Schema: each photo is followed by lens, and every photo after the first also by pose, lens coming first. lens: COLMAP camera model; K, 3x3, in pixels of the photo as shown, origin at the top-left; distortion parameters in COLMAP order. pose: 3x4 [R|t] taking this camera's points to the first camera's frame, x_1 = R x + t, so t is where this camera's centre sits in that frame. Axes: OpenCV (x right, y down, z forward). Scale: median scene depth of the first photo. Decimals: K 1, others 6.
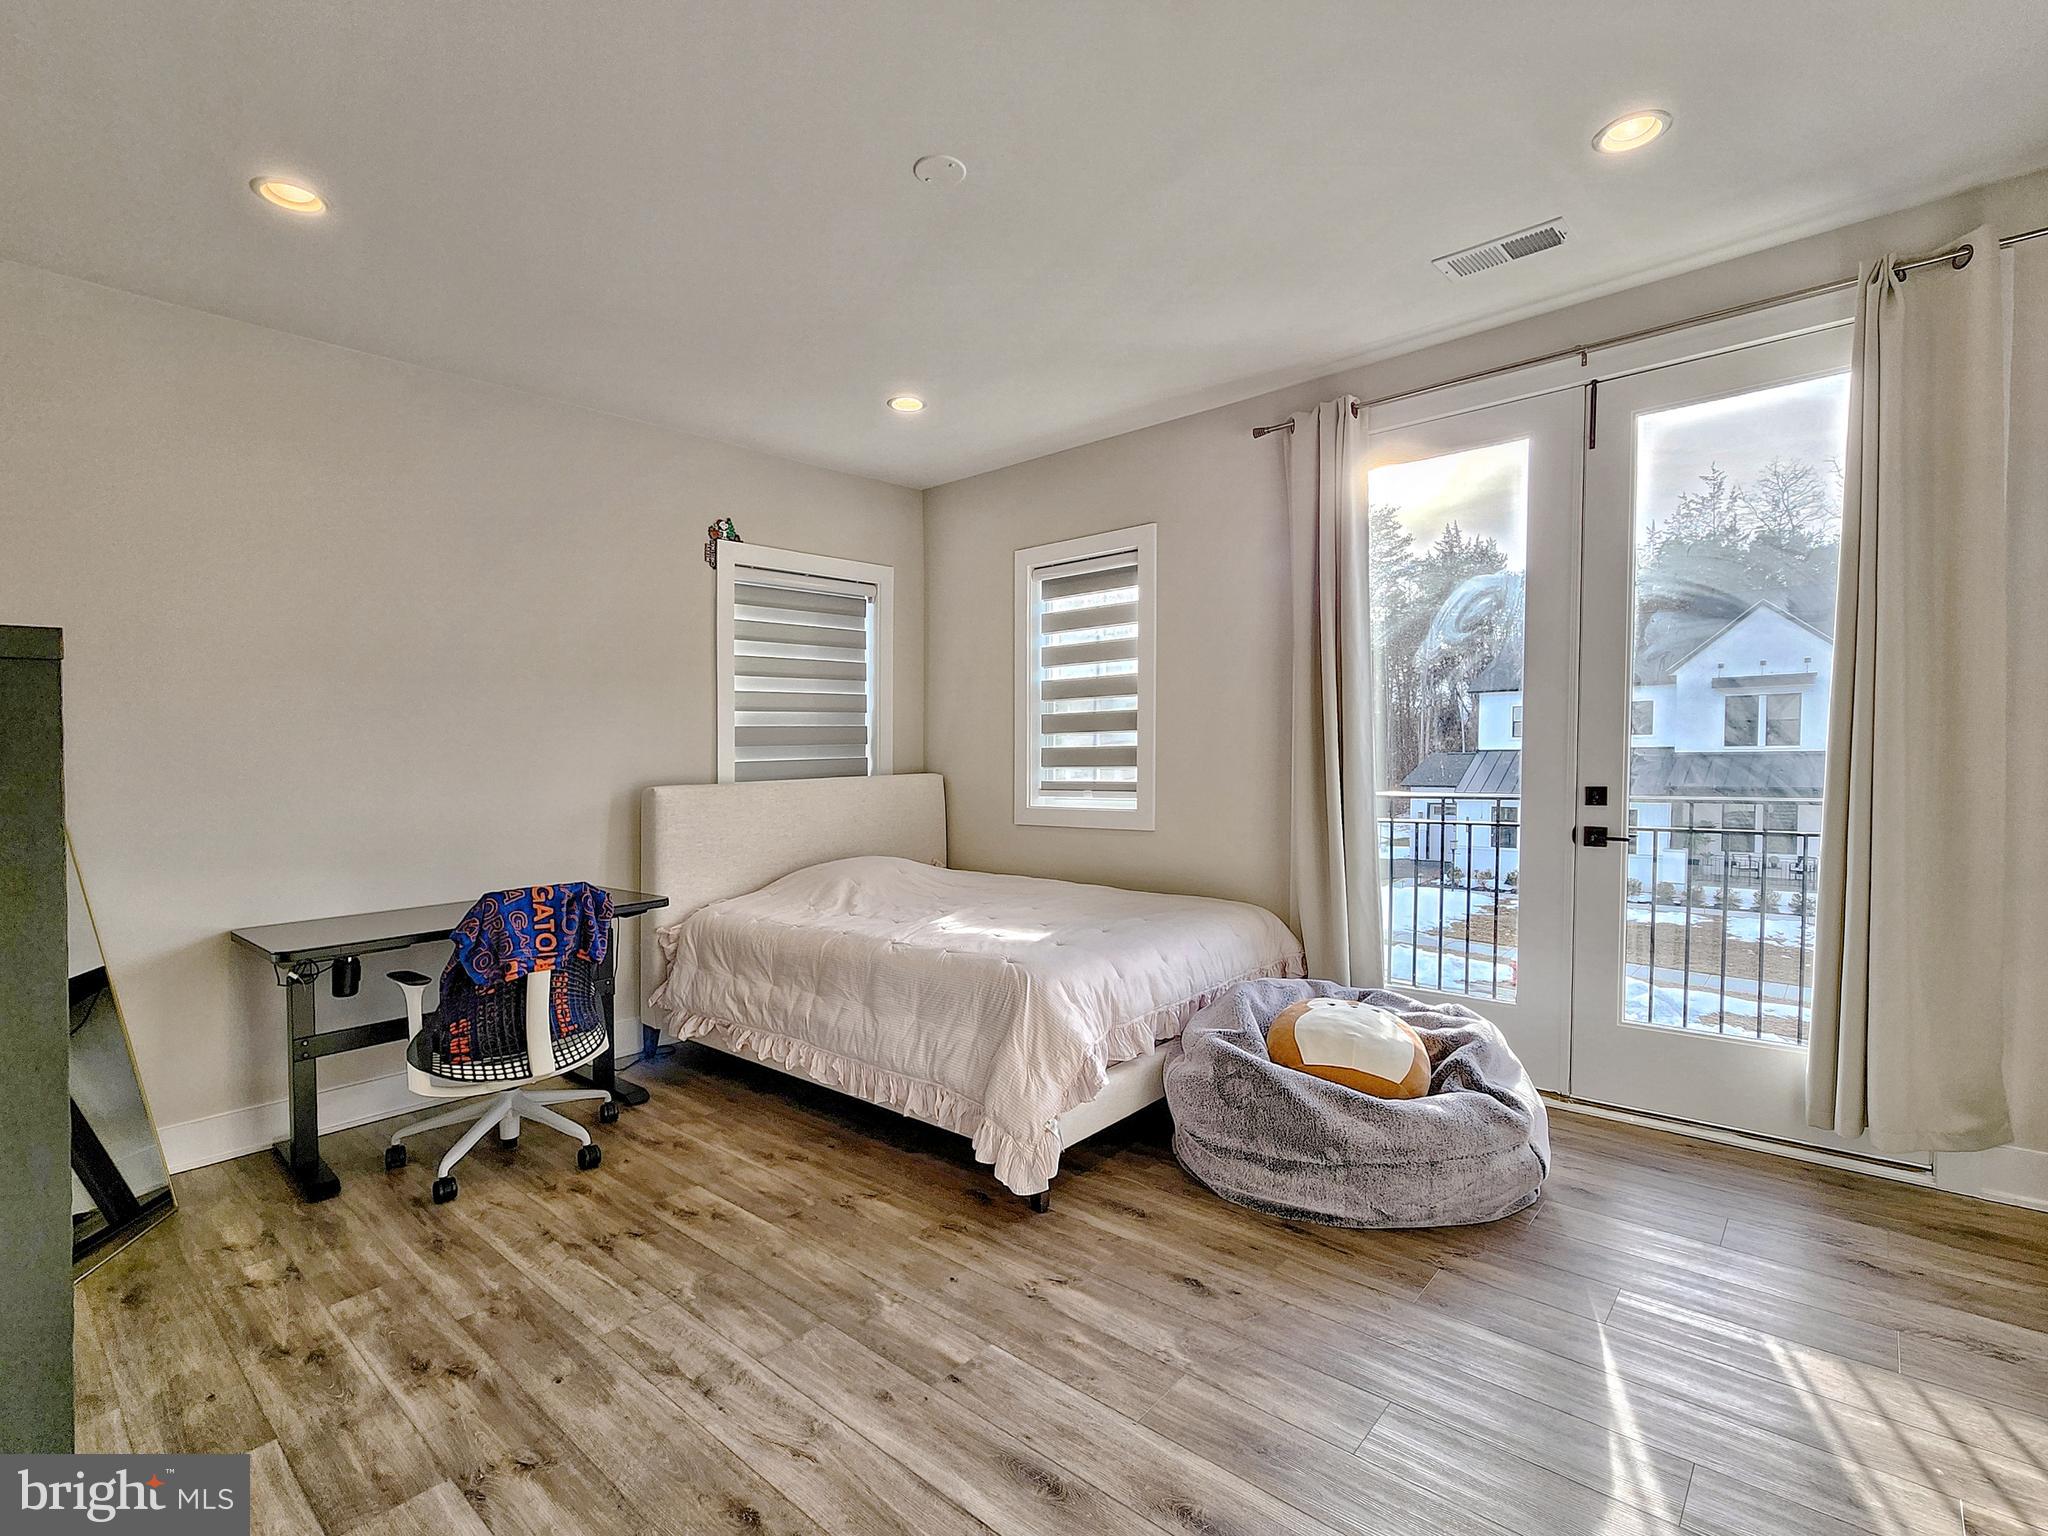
lens RADIAL K [[956.7, 0, 1026.5], [0, 956.7, 771.6], [0, 0, 1]] dist [-0.003989, -0.000498]
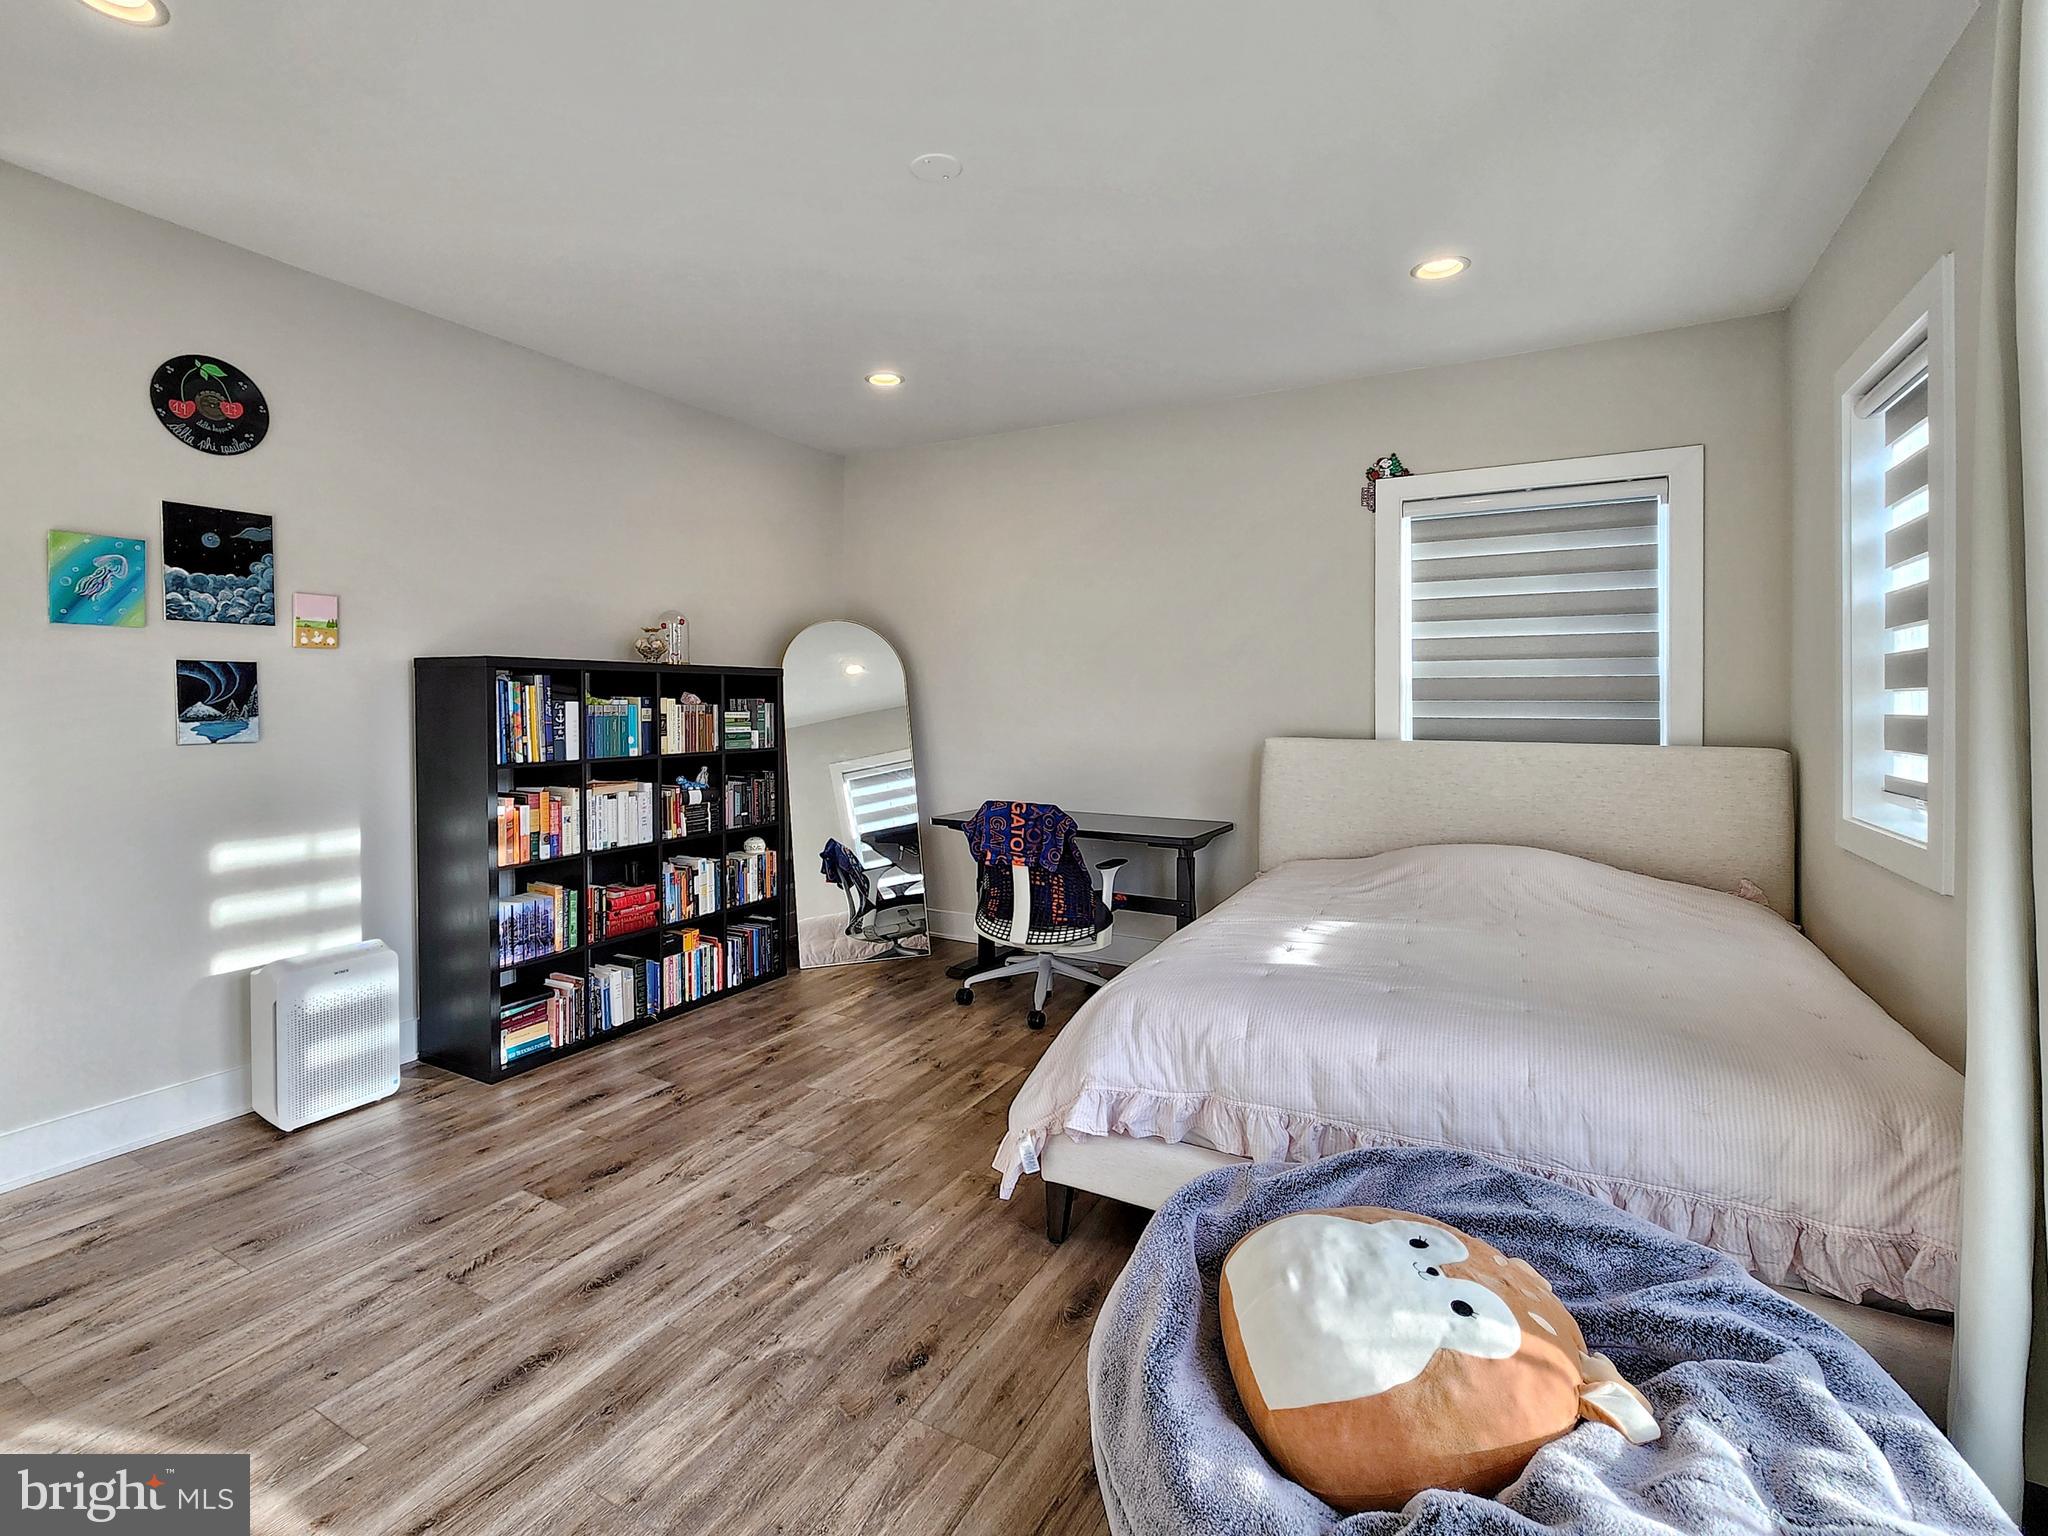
lens RADIAL K [[956.7, 0, 1044.1], [0, 956.7, 701.3], [0, 0, 1]] dist [-0.003989, -0.000498]
pose [[0.221095, 0.021592, -0.975013, 0.804762], [-0.035777, 0.999262, 0.014016, -0.041050], [0.974596, 0.031784, 0.221704, 0.736103]]
